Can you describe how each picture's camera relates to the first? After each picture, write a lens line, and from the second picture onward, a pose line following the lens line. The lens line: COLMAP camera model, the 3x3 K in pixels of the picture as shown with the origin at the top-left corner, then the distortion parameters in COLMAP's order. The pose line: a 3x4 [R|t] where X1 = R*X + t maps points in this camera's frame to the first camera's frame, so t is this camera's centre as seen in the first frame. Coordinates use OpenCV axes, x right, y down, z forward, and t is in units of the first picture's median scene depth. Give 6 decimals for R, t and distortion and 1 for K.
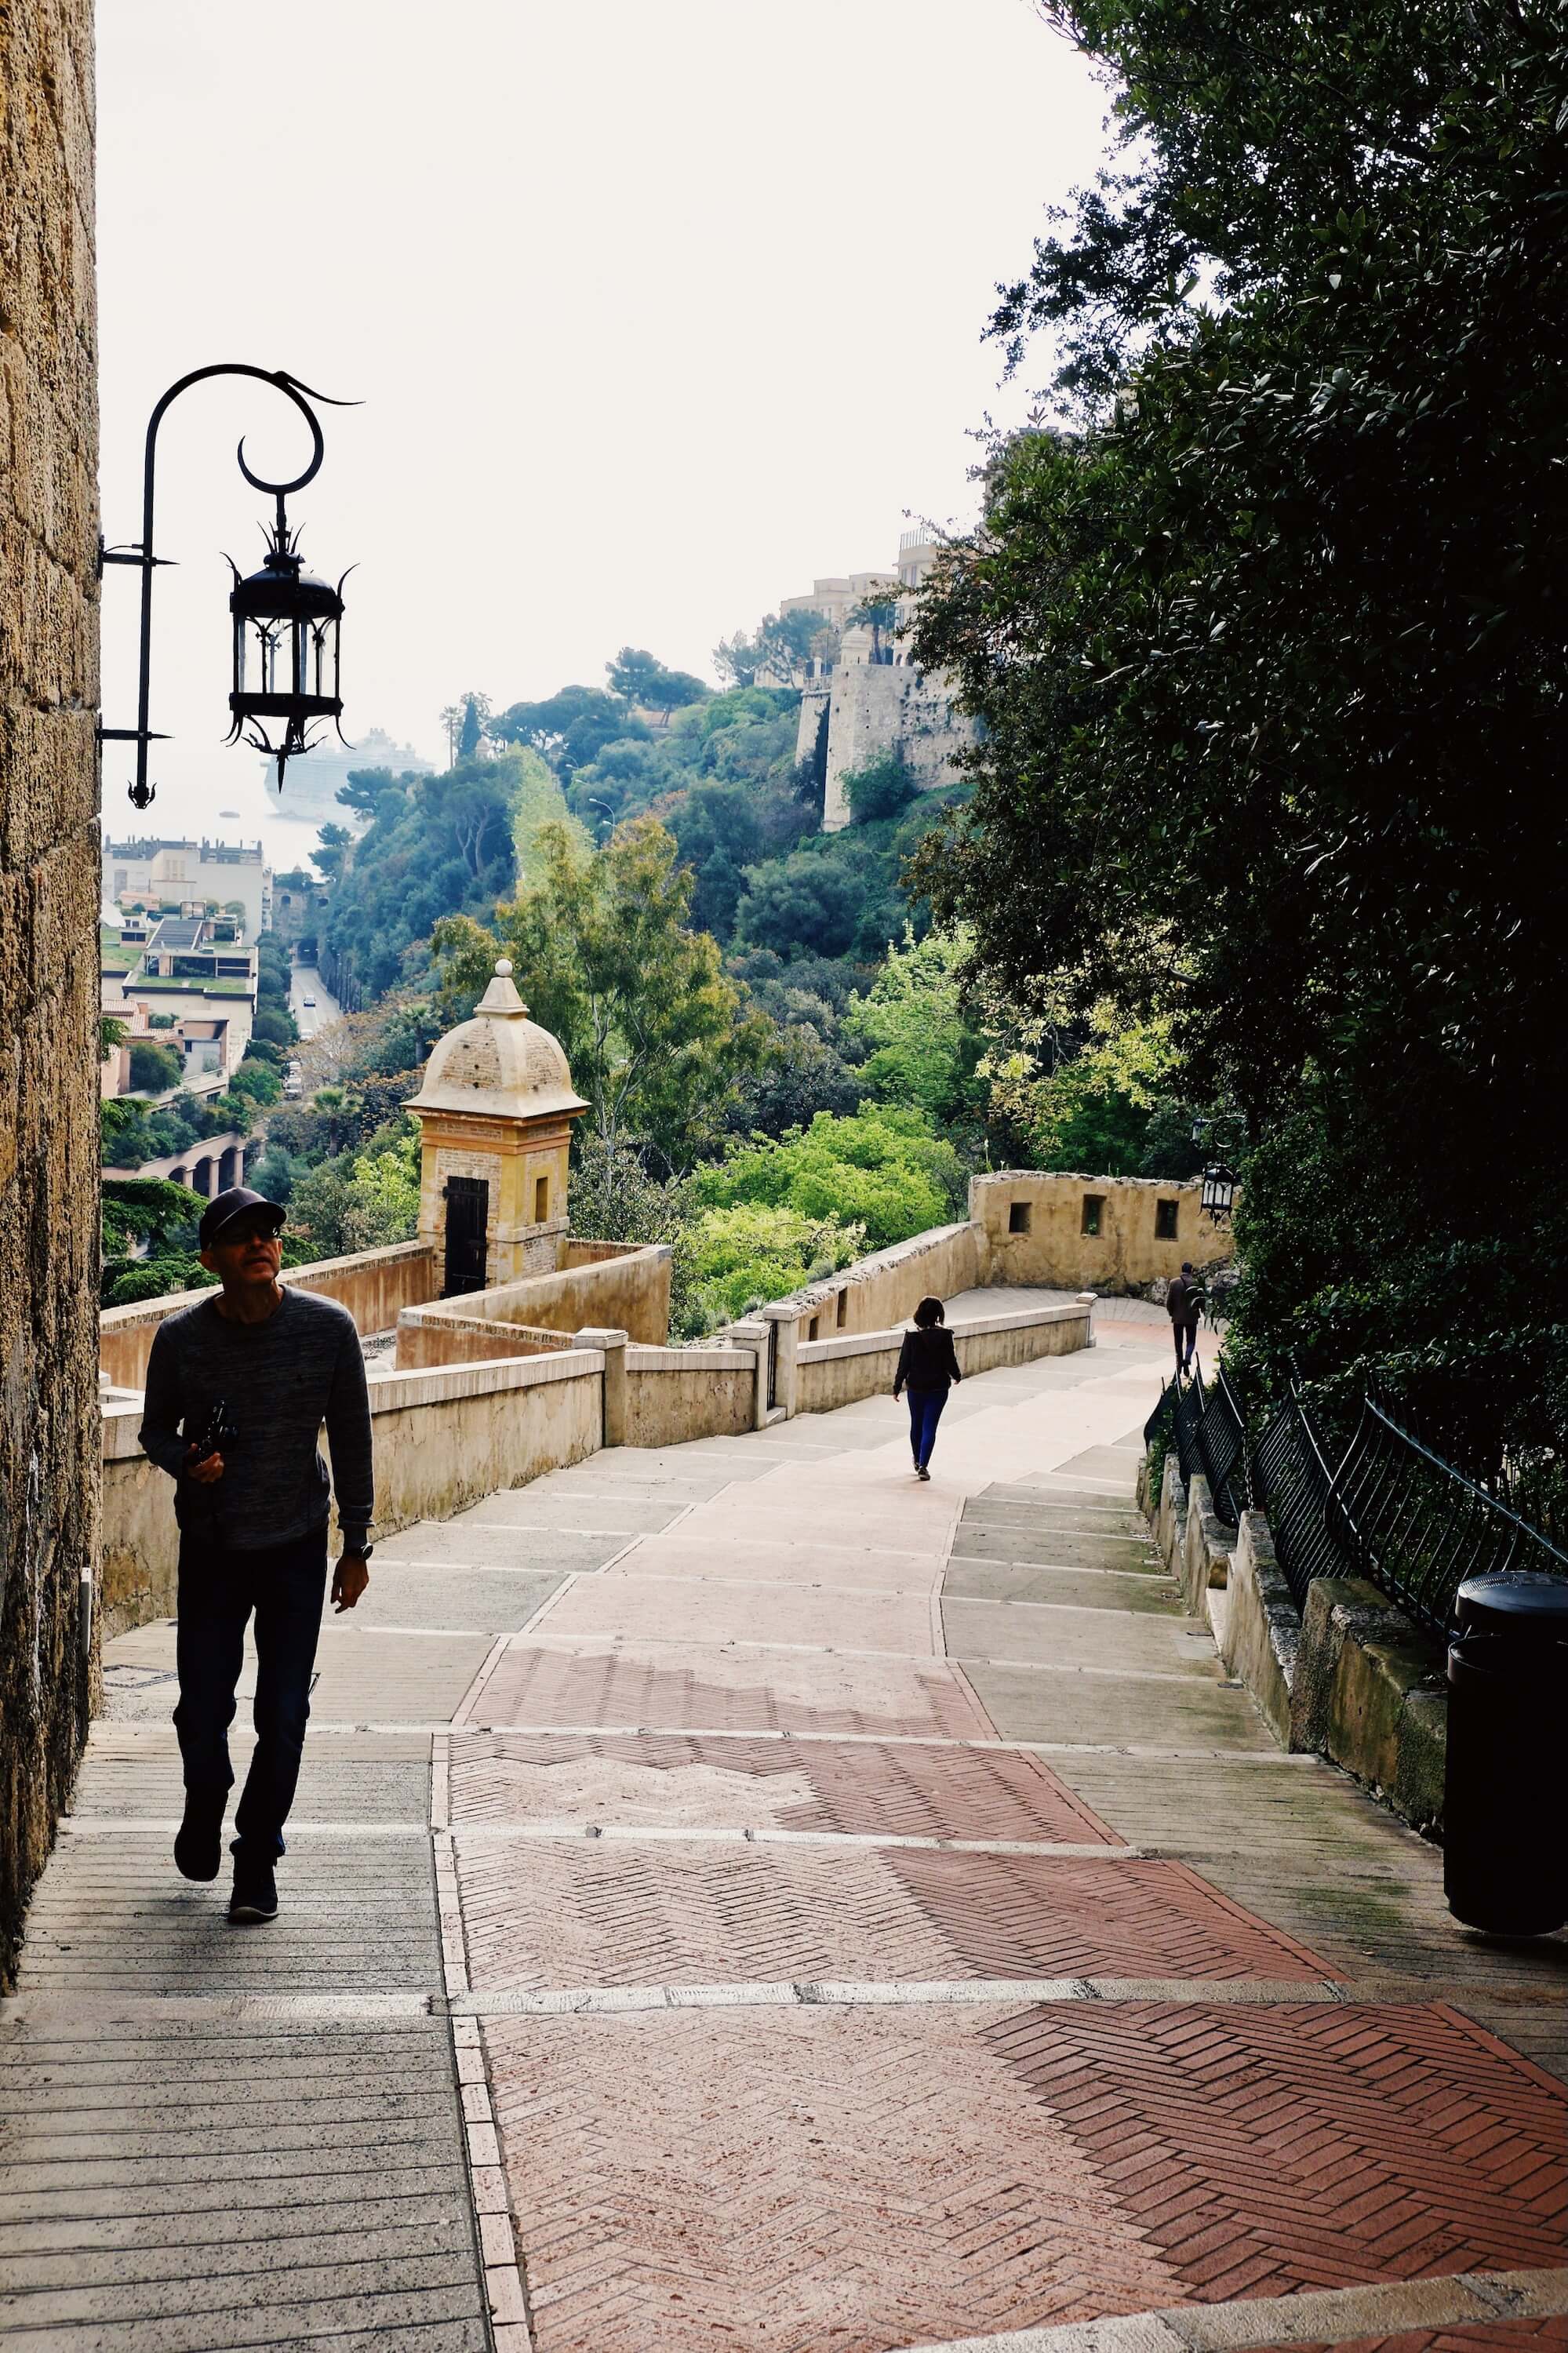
lens RADIAL K [[2988.0, 0, 780.3], [0, 2988.0, 1169.1], [0, 0, 1]] dist [-0.011904, 0.000000]
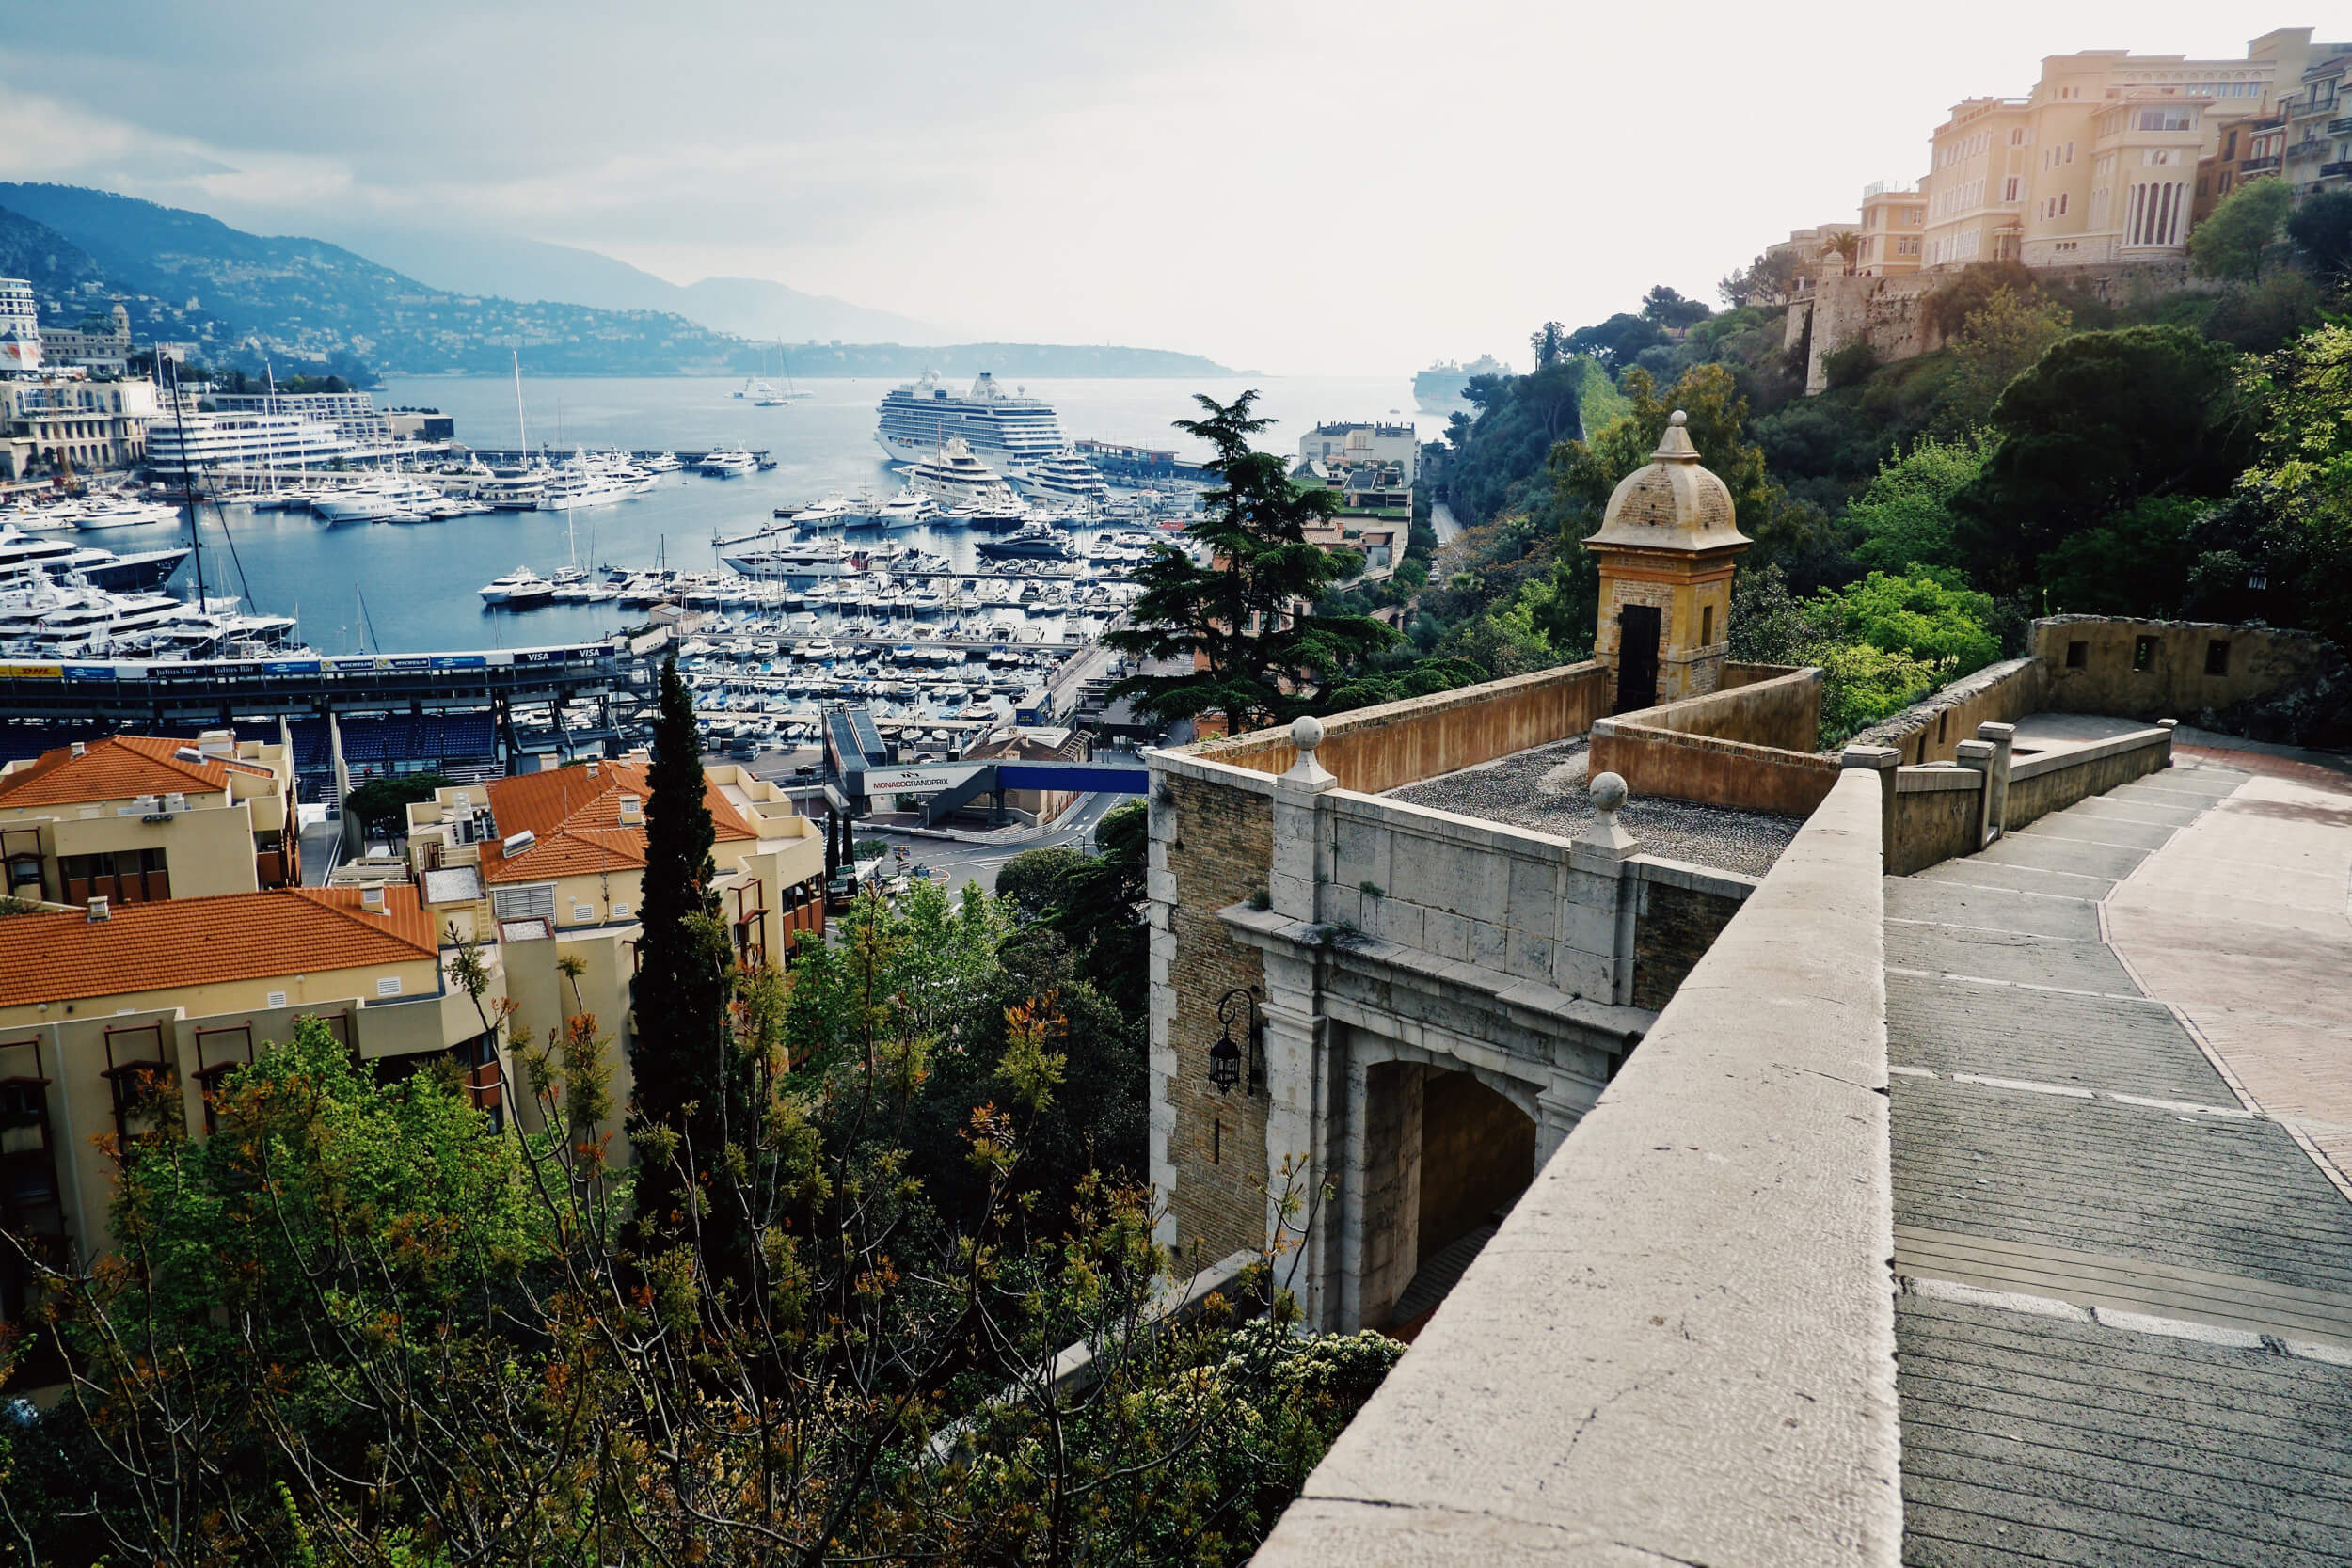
lens RADIAL K [[2986.4, 0, 1174.1], [0, 2986.4, 783.1], [0, 0, 1]] dist [-0.011904, 0.000000]
pose [[0.962000, 0.027002, -0.271710, 0.115003], [-0.008414, 0.997557, 0.069345, -0.023230], [0.272919, -0.064424, 0.959878, -0.467627]]
